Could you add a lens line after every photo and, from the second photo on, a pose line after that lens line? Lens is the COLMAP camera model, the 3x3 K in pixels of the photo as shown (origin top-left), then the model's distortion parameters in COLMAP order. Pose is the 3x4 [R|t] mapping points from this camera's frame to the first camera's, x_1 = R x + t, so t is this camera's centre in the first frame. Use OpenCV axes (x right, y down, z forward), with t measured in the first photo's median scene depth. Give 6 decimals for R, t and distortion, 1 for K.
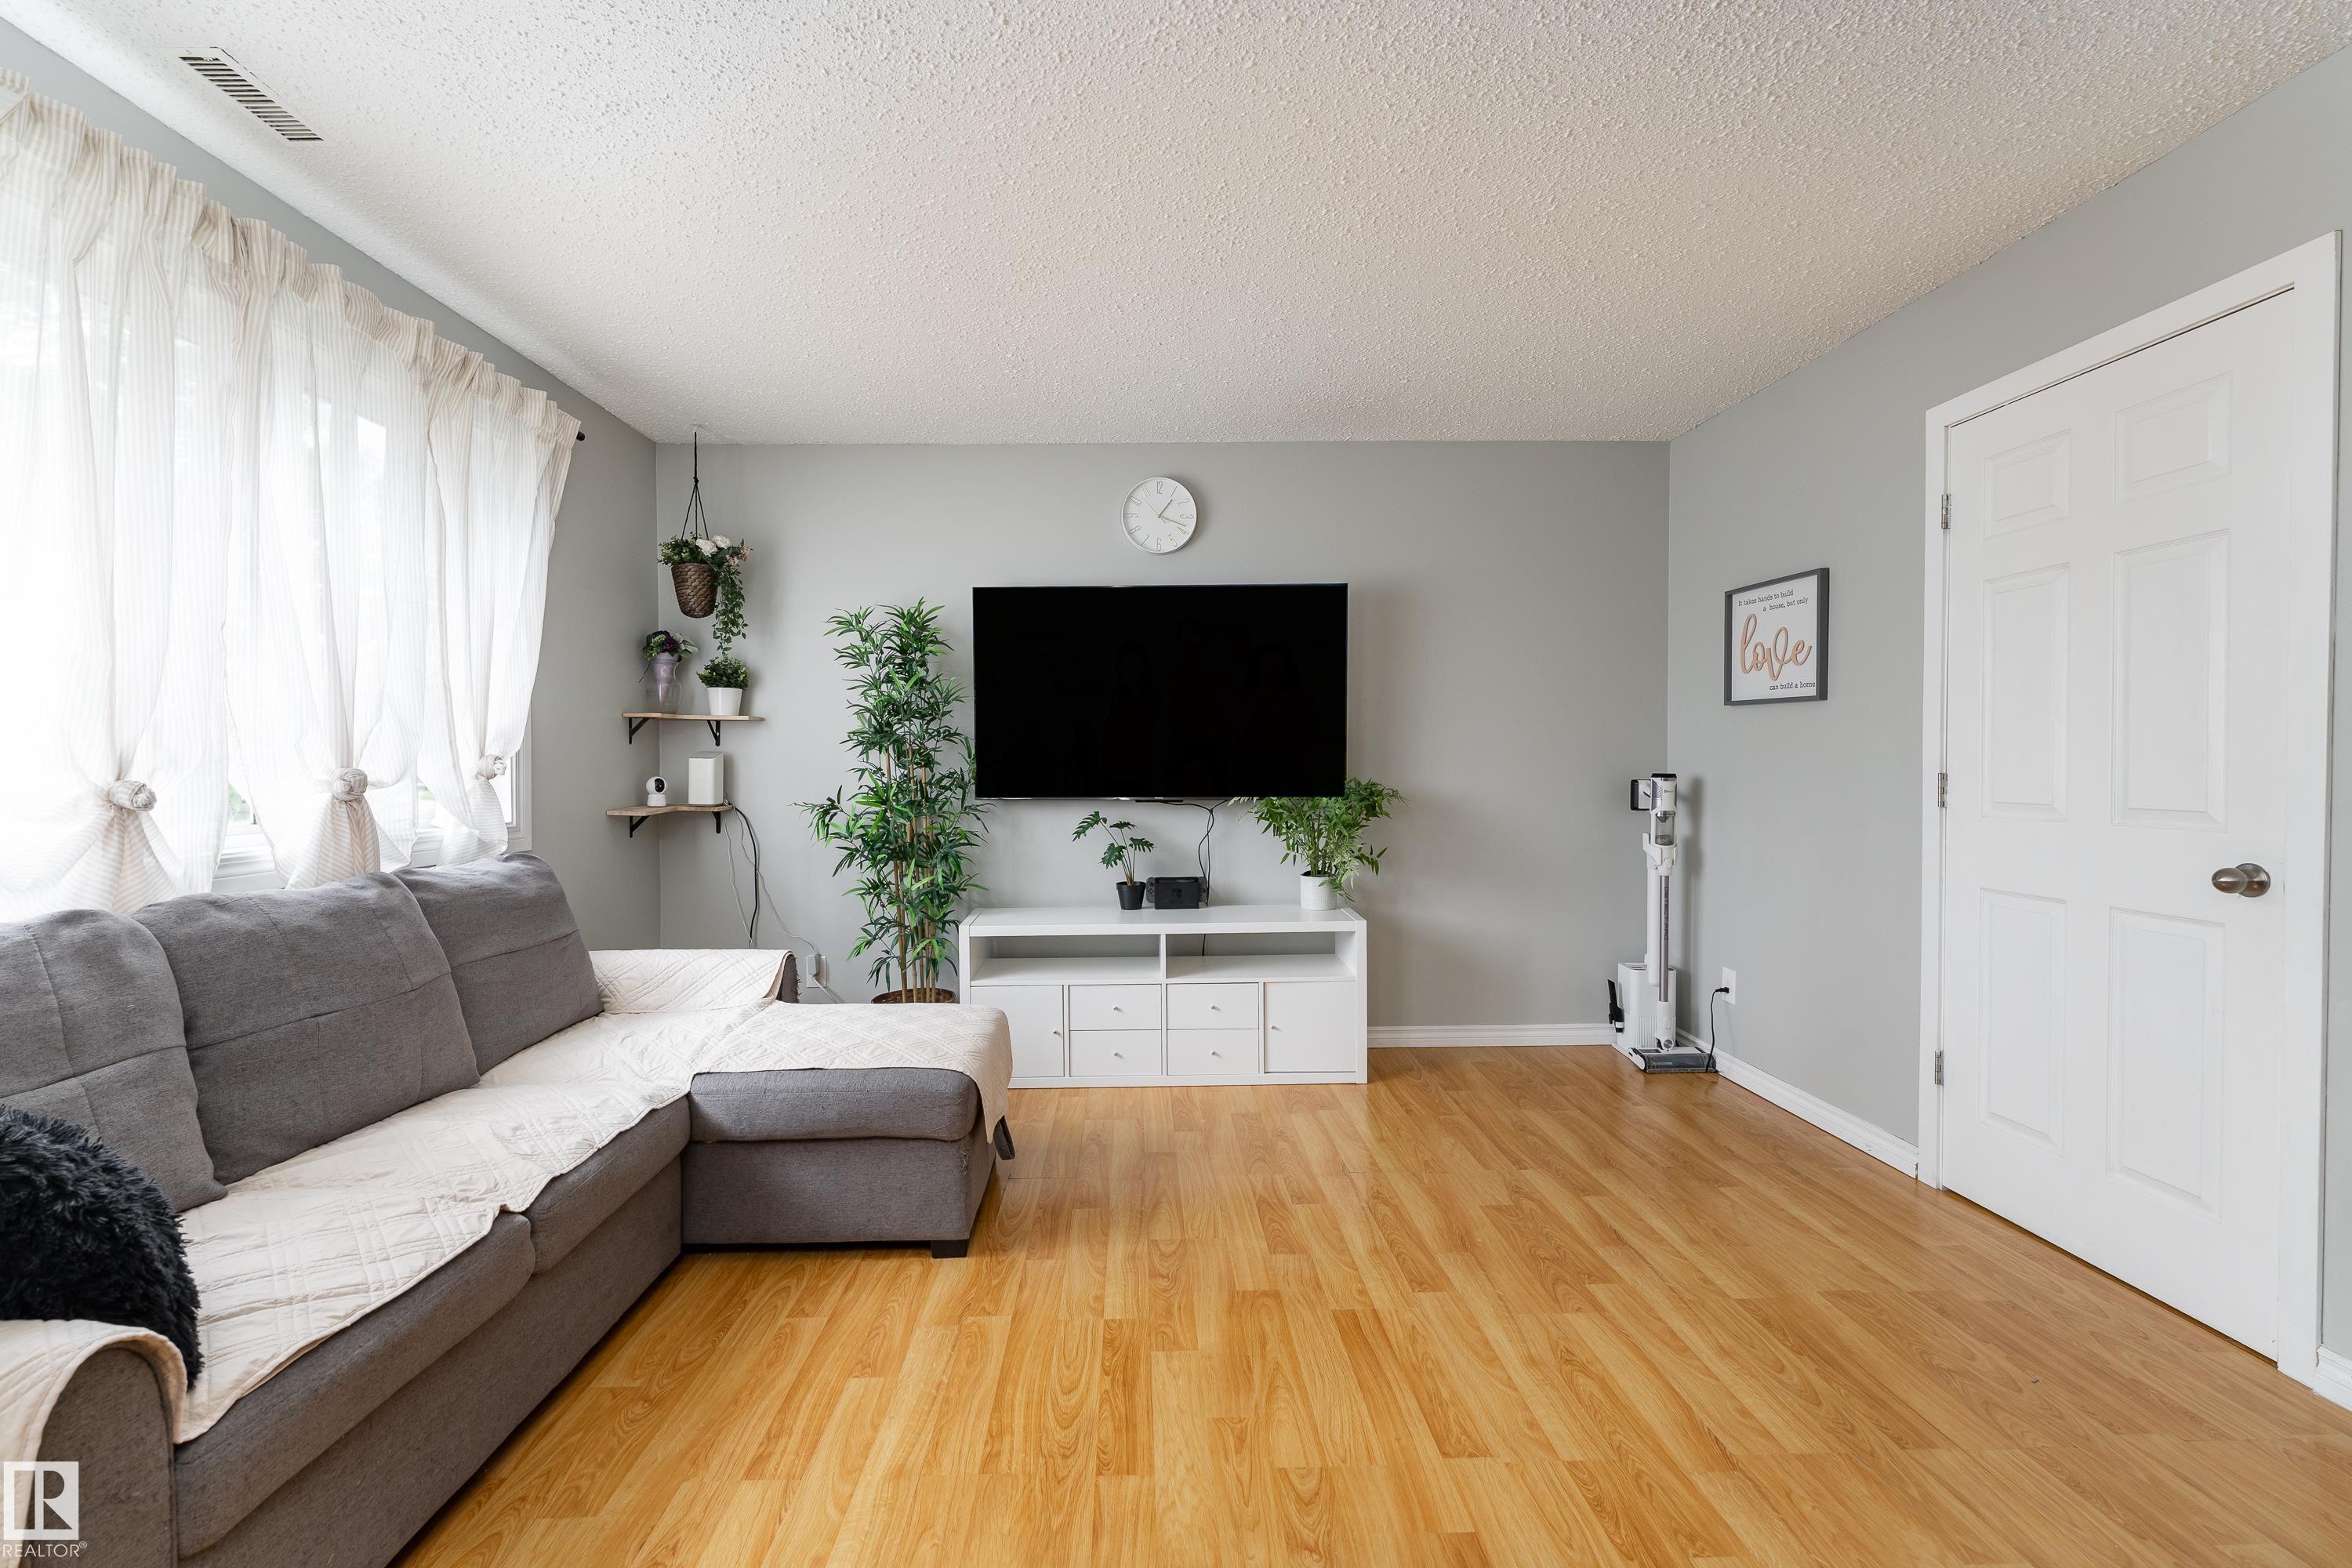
lens RADIAL K [[1030.1, 0, 1152.5], [0, 1030.1, 769.1], [0, 0, 1]] dist [-0.000905, -0.000134]
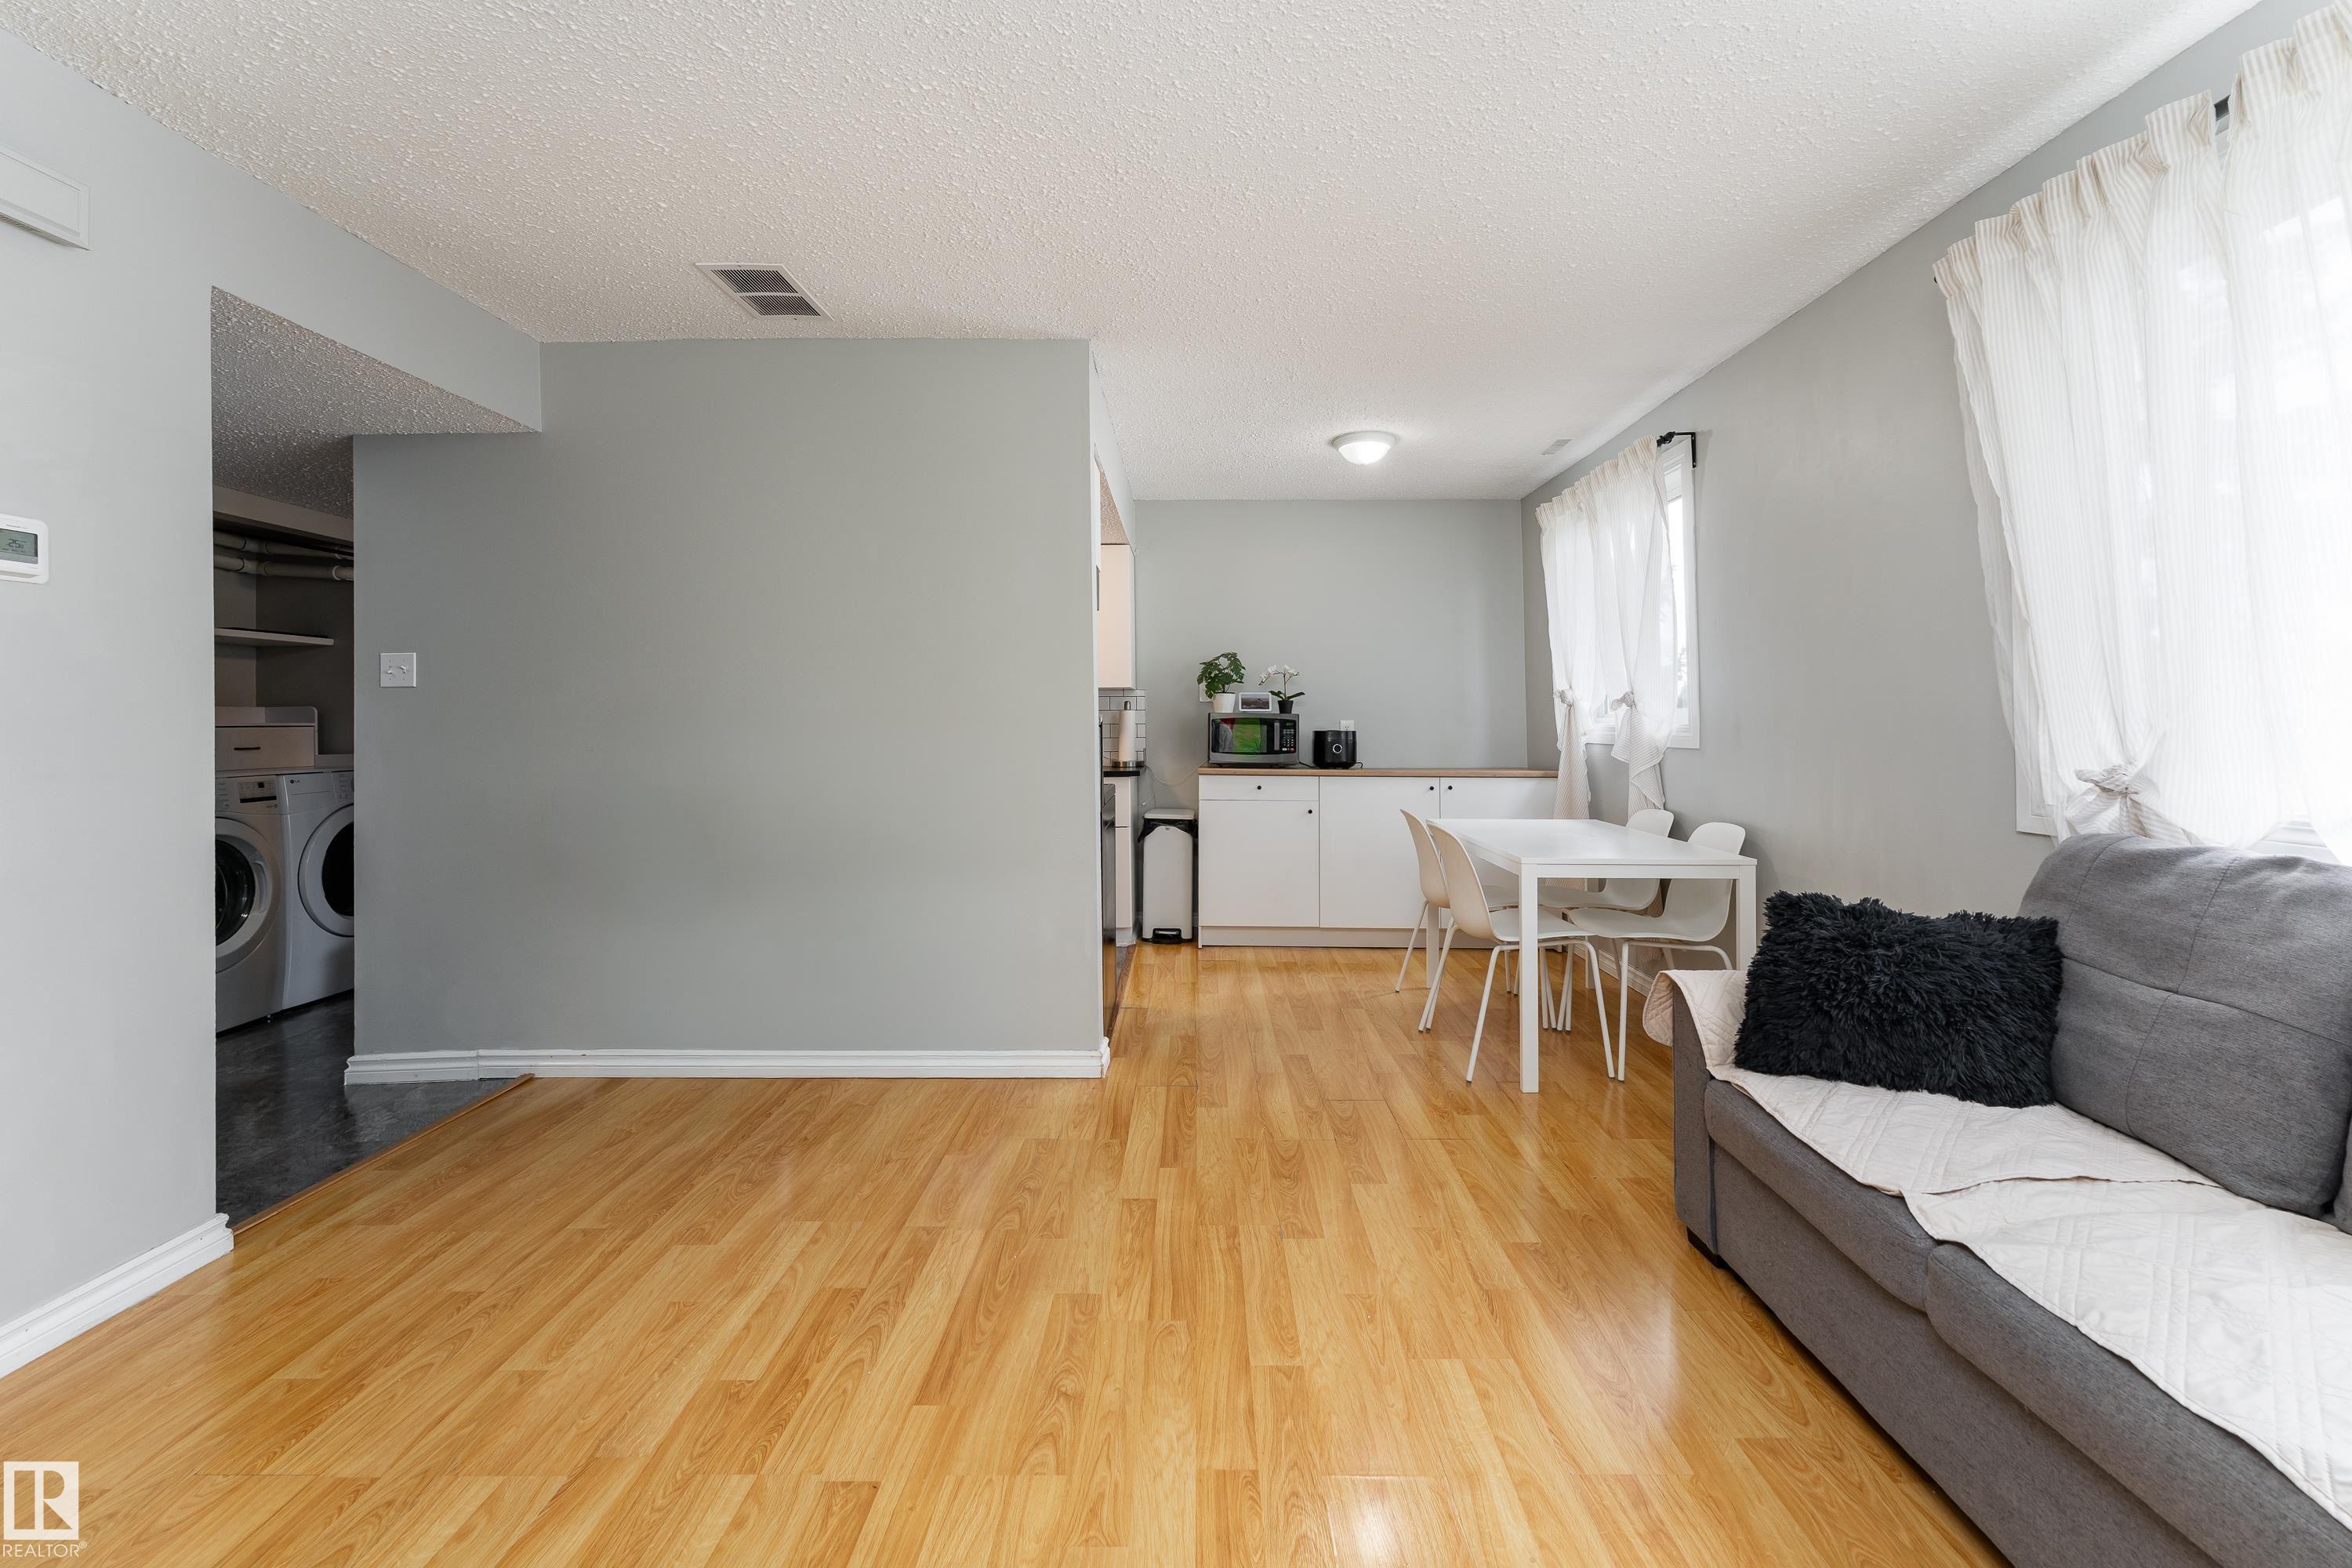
lens RADIAL K [[971.3, 0, 1190.7], [0, 971.3, 709.5], [0, 0, 1]] dist [0.001842, 0.000041]
pose [[-0.999574, 0.012425, 0.026426, -0.015637], [0.012205, 0.999890, -0.008485, -0.004686], [-0.026529, -0.008159, -0.999615, 1.177860]]
